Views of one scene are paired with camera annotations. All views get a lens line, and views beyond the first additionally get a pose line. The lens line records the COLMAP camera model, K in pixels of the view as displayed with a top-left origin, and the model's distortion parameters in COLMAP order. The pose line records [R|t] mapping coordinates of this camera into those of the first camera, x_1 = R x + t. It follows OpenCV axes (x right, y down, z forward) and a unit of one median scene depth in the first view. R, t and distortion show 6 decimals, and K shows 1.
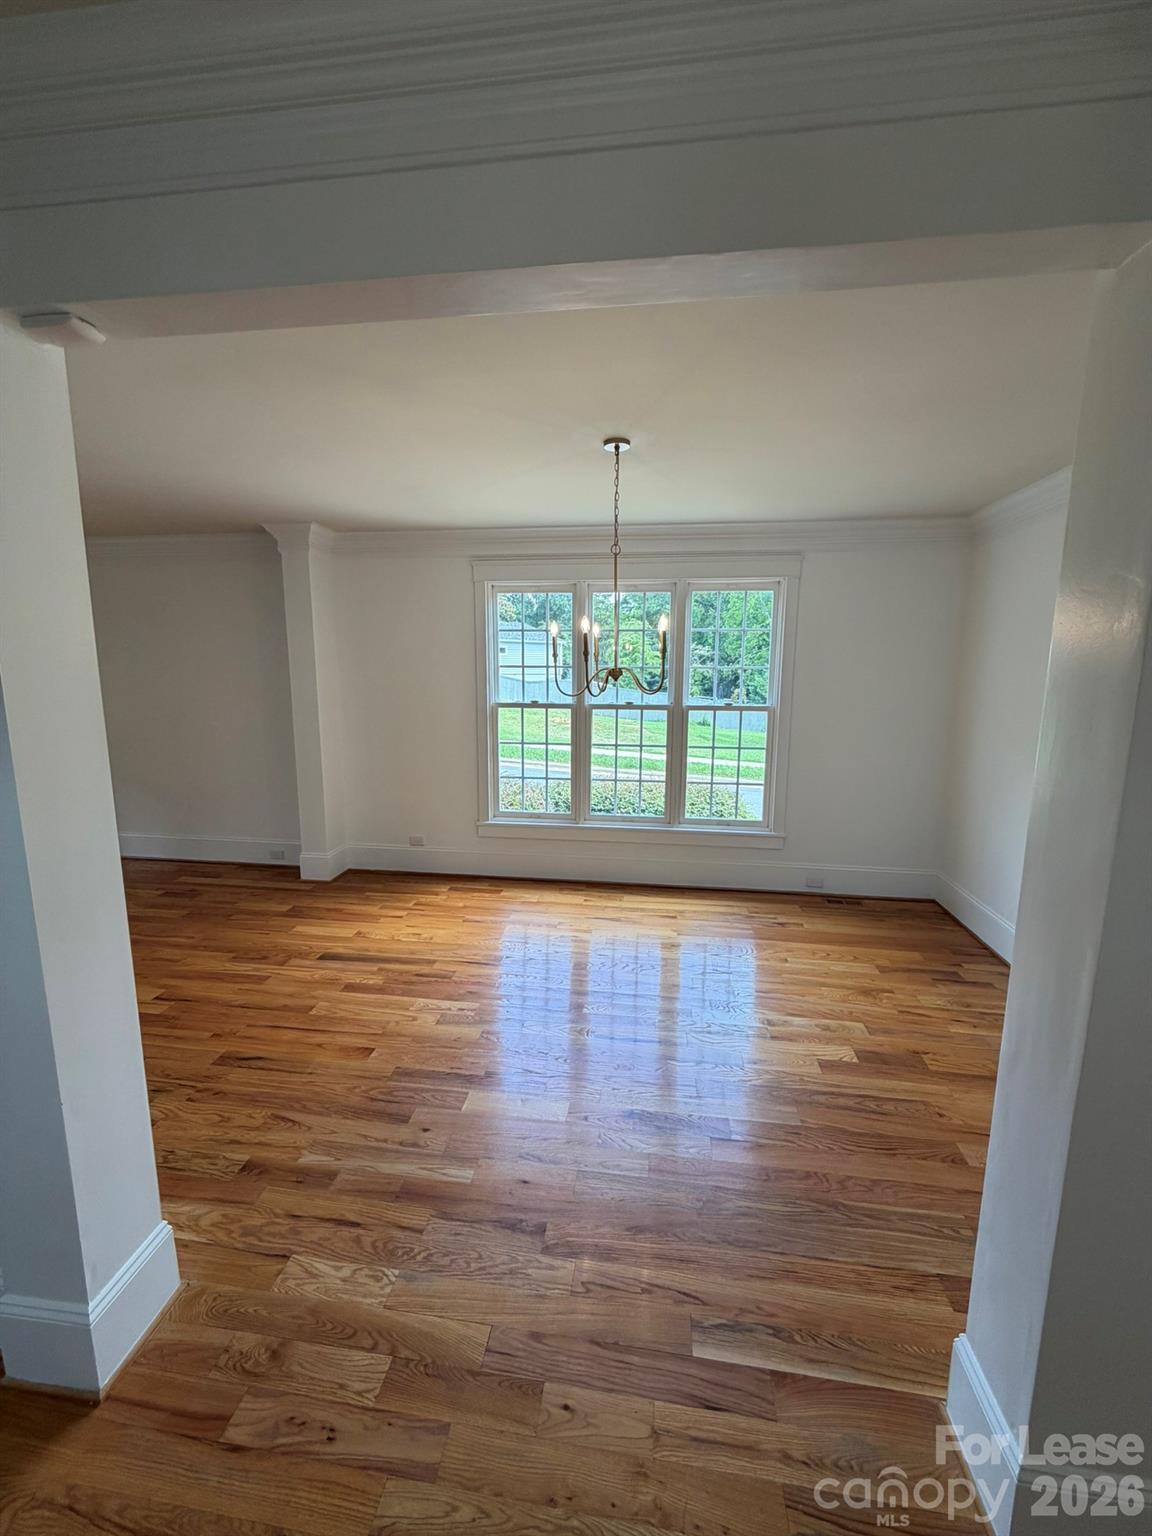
lens RADIAL K [[610.8, 0, 575.1], [0, 610.8, 769.5], [0, 0, 1]] dist [-0.000137, 0.000813]
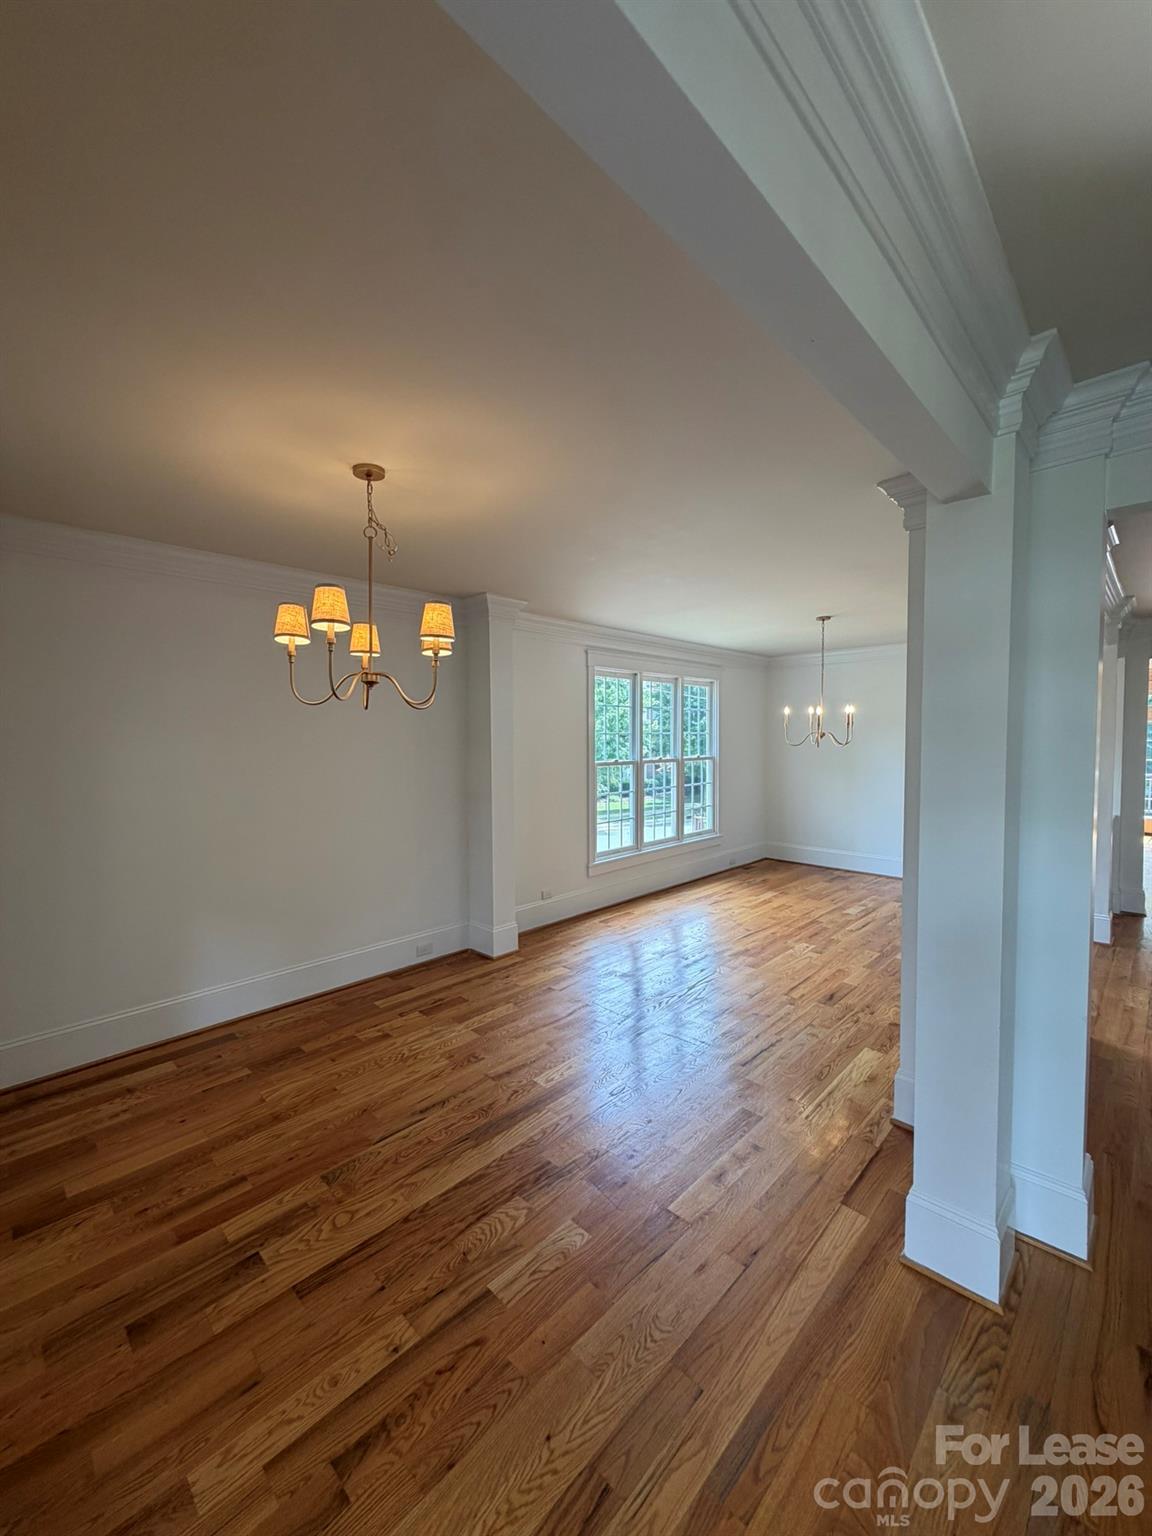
lens RADIAL K [[610.8, 0, 573.0], [0, 610.8, 763.8], [0, 0, 1]] dist [-0.000137, 0.000813]
pose [[0.593928, -0.043403, 0.803347, -1.150169], [0.145627, 0.987849, -0.054293, -0.047703], [-0.791228, 0.149235, 0.593032, 0.306691]]
